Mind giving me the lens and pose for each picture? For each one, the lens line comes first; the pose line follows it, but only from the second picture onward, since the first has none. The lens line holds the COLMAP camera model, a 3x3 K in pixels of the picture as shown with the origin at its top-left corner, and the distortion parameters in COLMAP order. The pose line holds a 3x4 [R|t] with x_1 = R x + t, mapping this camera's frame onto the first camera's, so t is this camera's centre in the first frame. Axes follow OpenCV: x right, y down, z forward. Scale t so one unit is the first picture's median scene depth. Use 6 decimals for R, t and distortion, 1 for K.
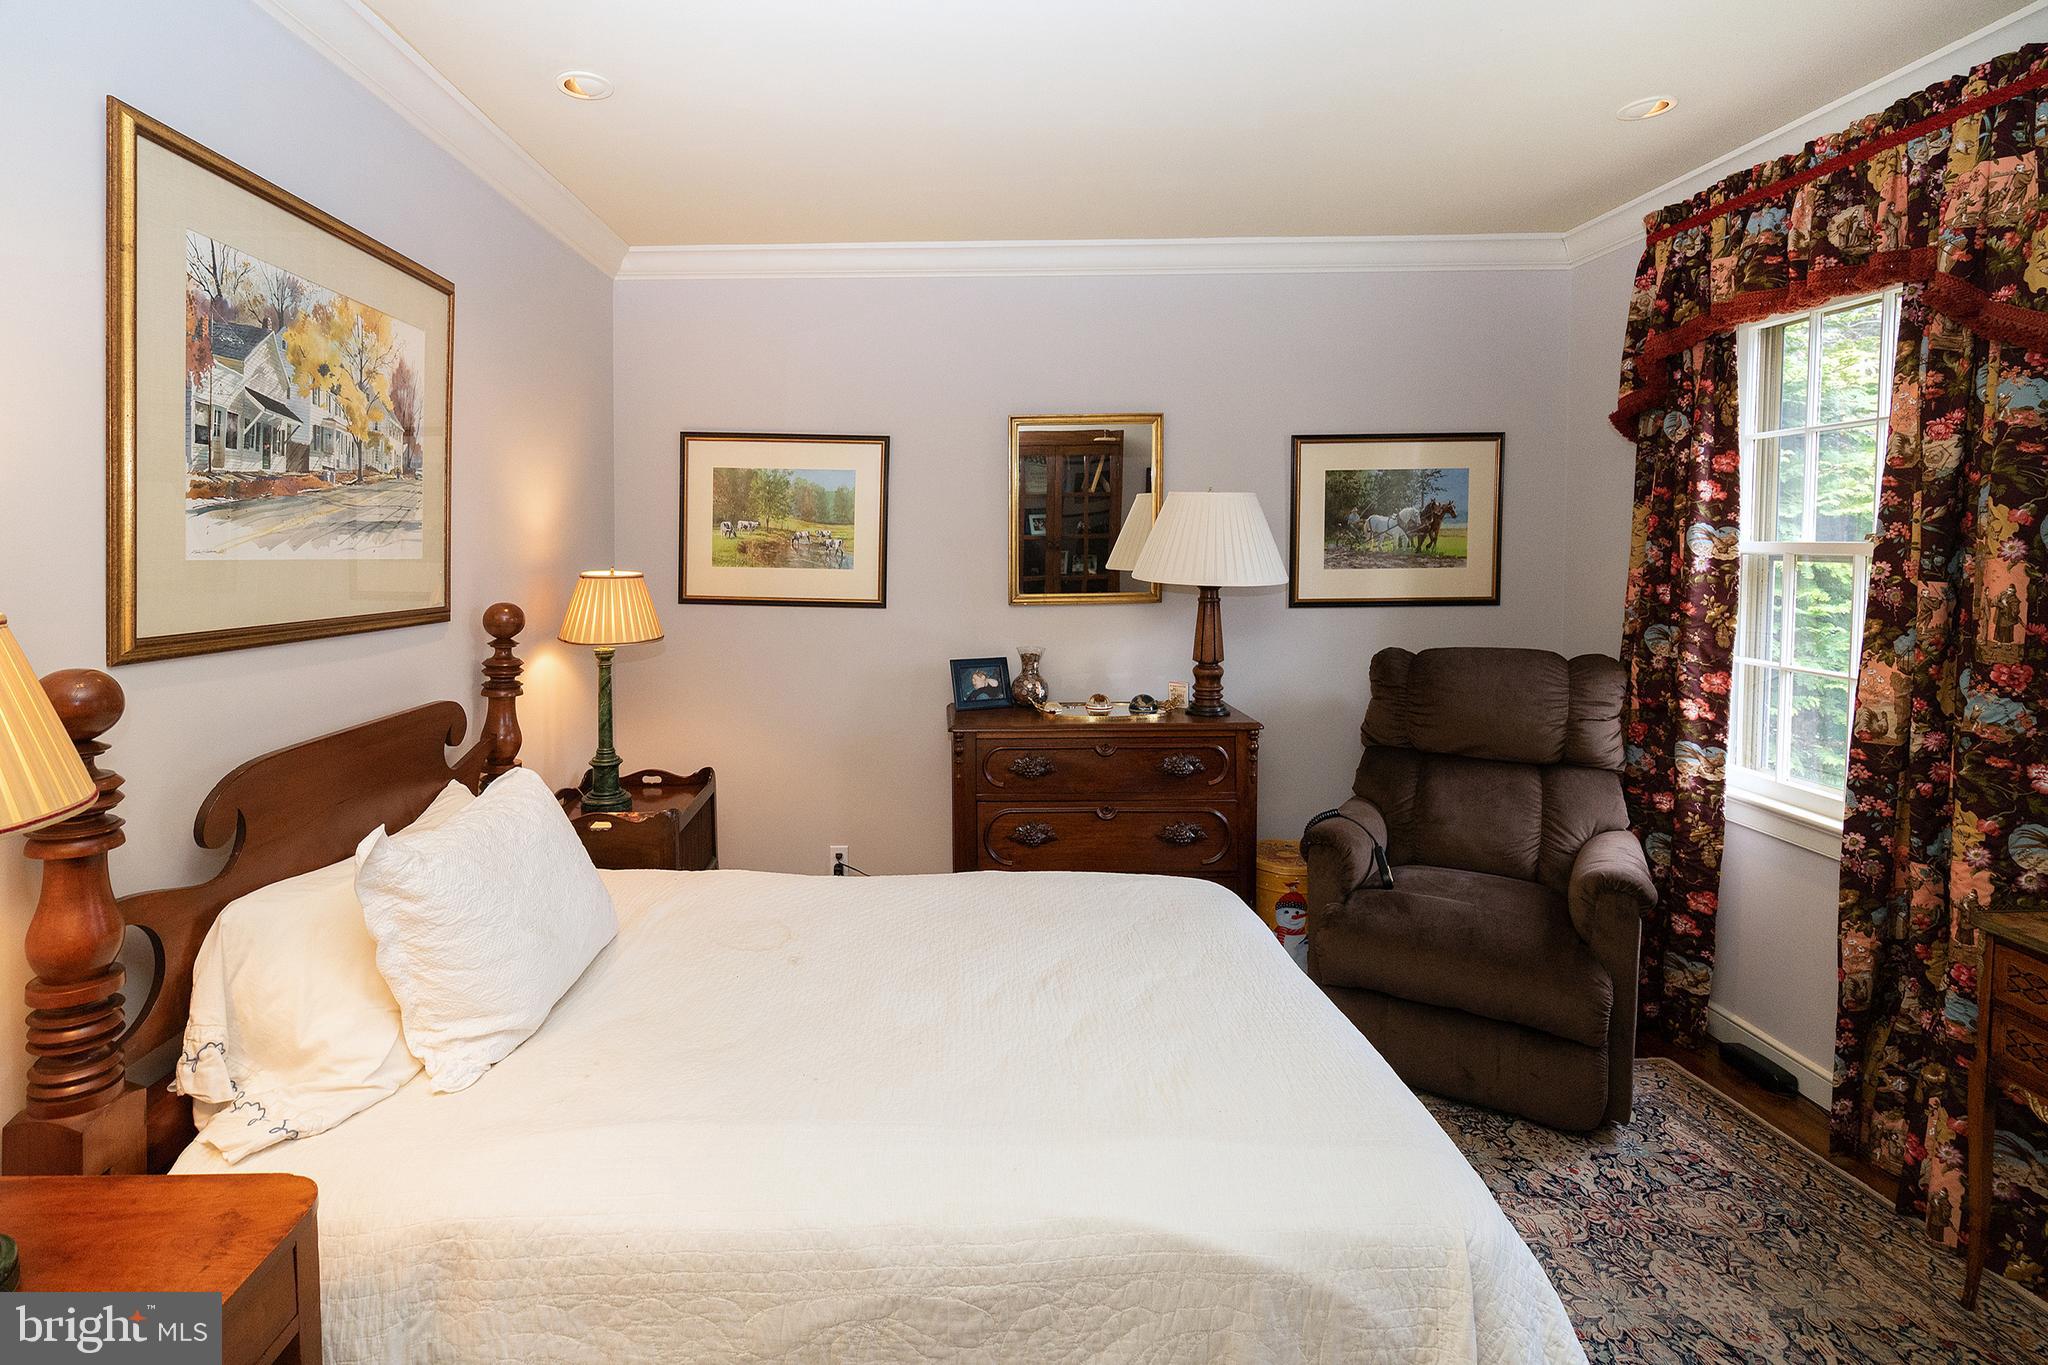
lens RADIAL K [[999.6, 0, 1019.1], [0, 999.6, 692.2], [0, 0, 1]] dist [-0.004366, -0.000862]
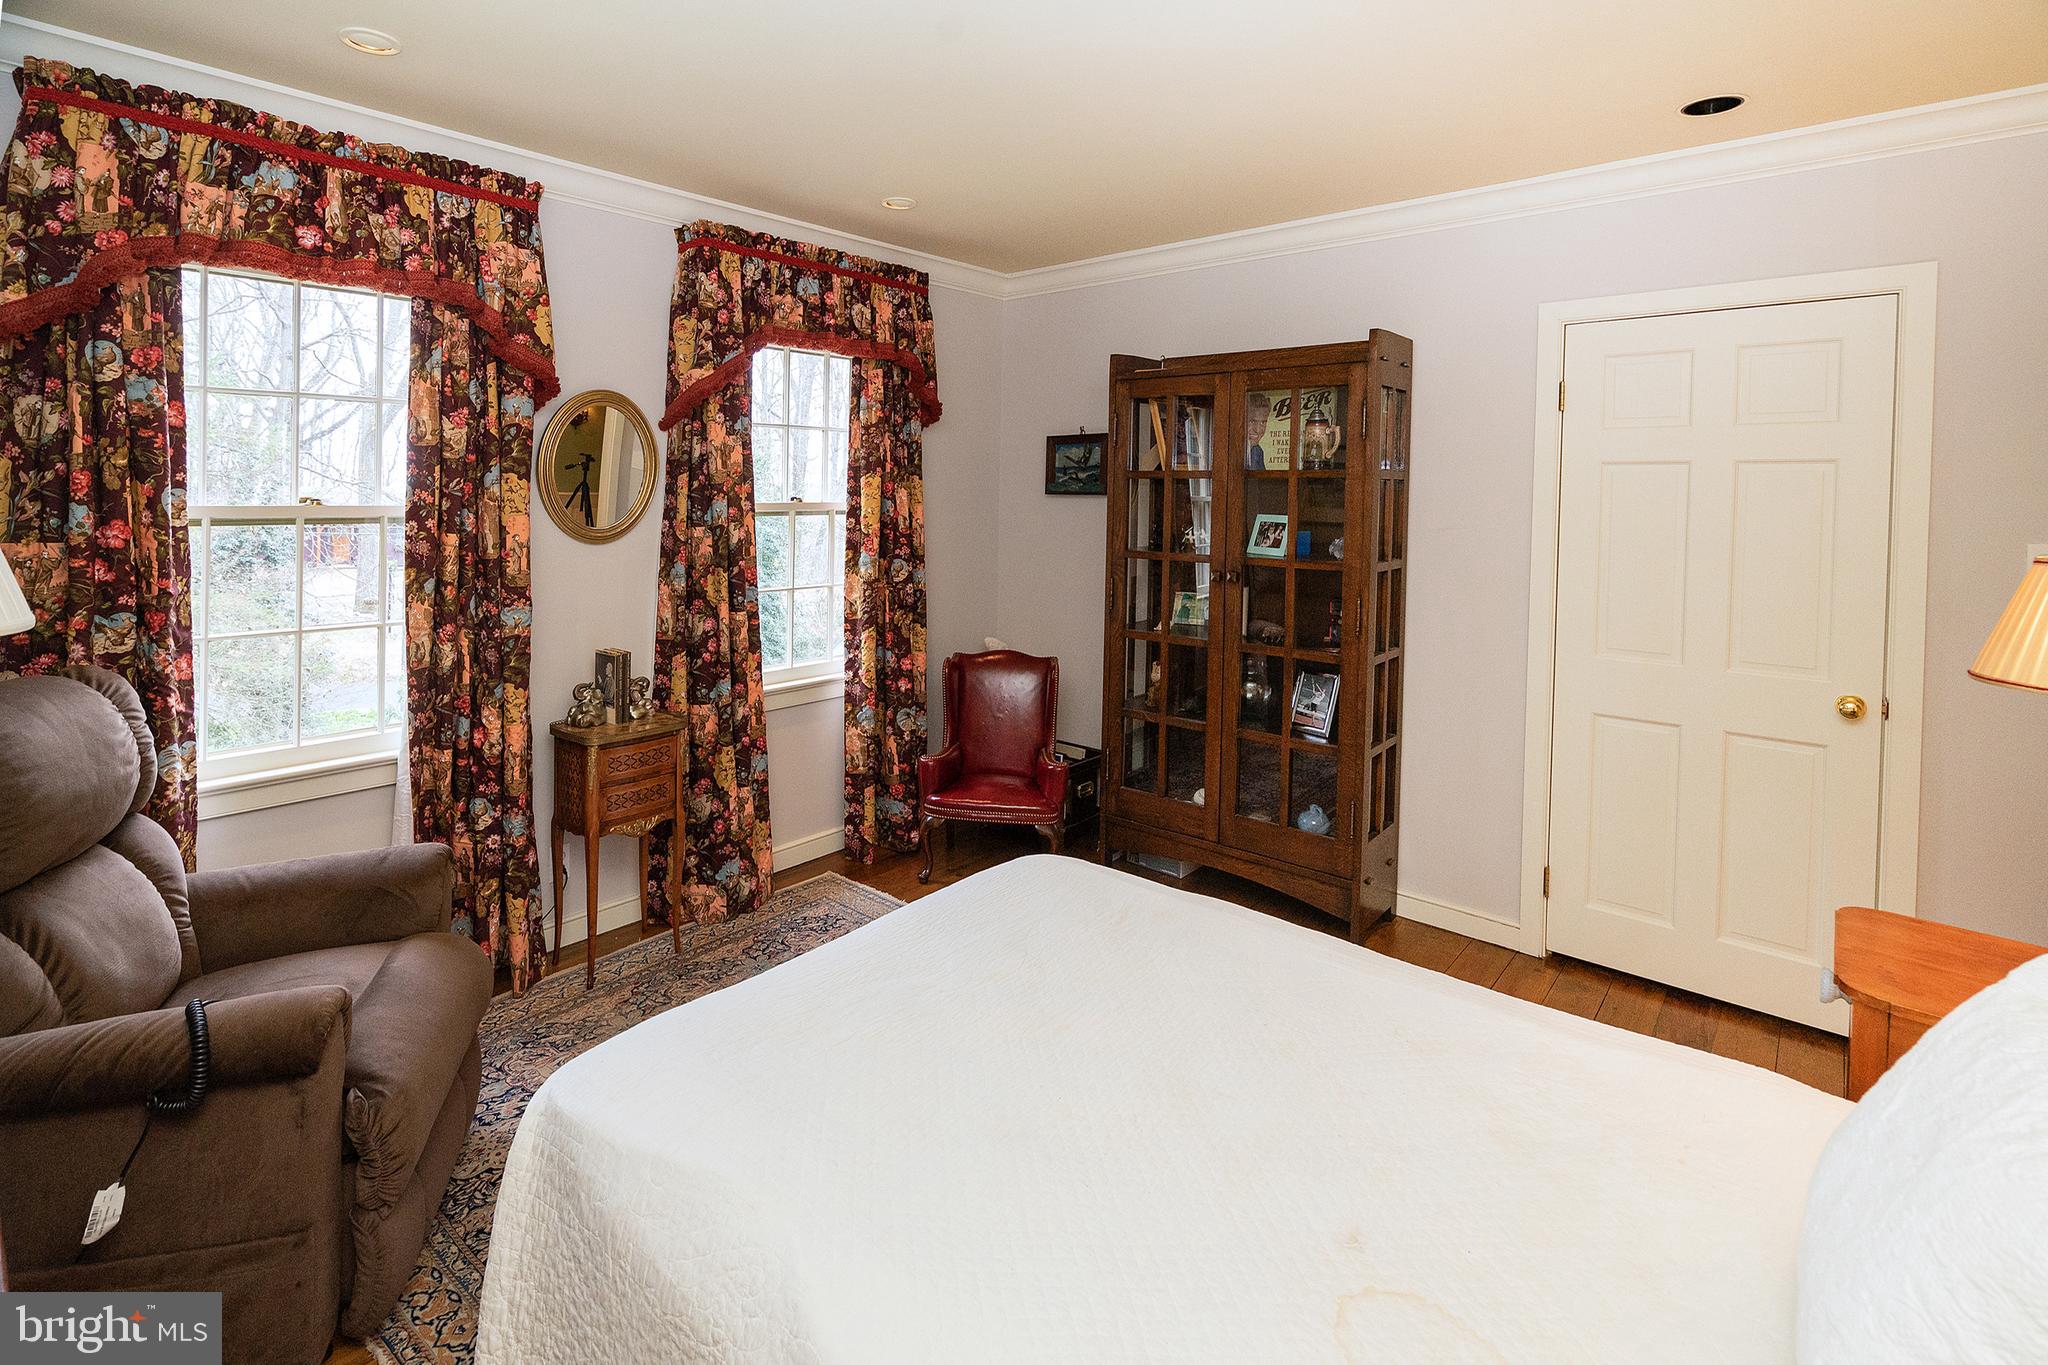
lens RADIAL K [[982.8, 0, 1023.0], [0, 982.8, 631.8], [0, 0, 1]] dist [0.000377, -0.000020]
pose [[-0.715490, -0.102432, 0.691073, -0.501968], [0.095140, 0.965691, 0.241637, -0.216928], [-0.692114, 0.238638, -0.681198, 1.313632]]
